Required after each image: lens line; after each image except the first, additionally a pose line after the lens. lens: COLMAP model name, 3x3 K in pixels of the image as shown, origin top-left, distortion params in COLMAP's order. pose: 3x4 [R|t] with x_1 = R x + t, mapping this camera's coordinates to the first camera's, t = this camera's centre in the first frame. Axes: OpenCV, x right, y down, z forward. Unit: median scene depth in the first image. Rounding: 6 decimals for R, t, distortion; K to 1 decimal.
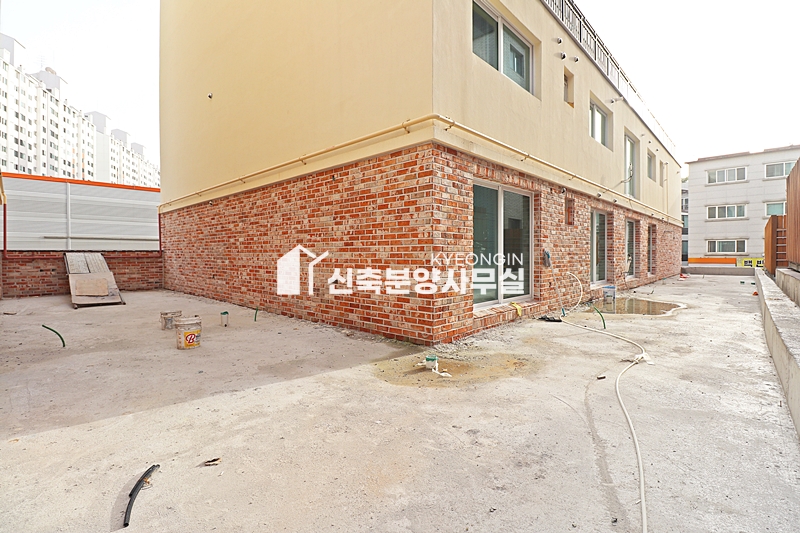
lens RADIAL K [[368.7, 0, 398.3], [0, 368.7, 259.5], [0, 0, 1]] dist [0.000997, -0.015210]
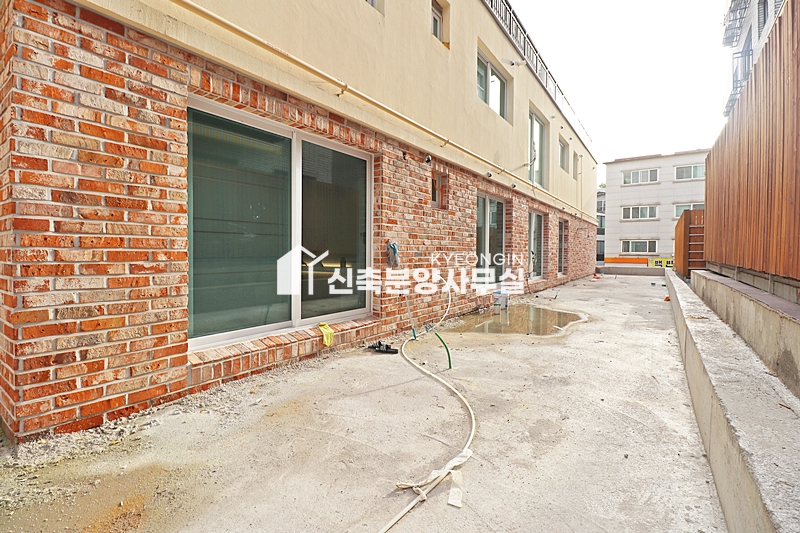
lens RADIAL K [[368.7, 0, 398.3], [0, 368.7, 259.5], [0, 0, 1]] dist [0.000997, -0.015210]
pose [[0.988709, 0.008458, 0.149611, 0.230897], [-0.009288, 0.999945, 0.004854, 0.002750], [-0.149562, -0.006189, 0.988733, 0.245987]]
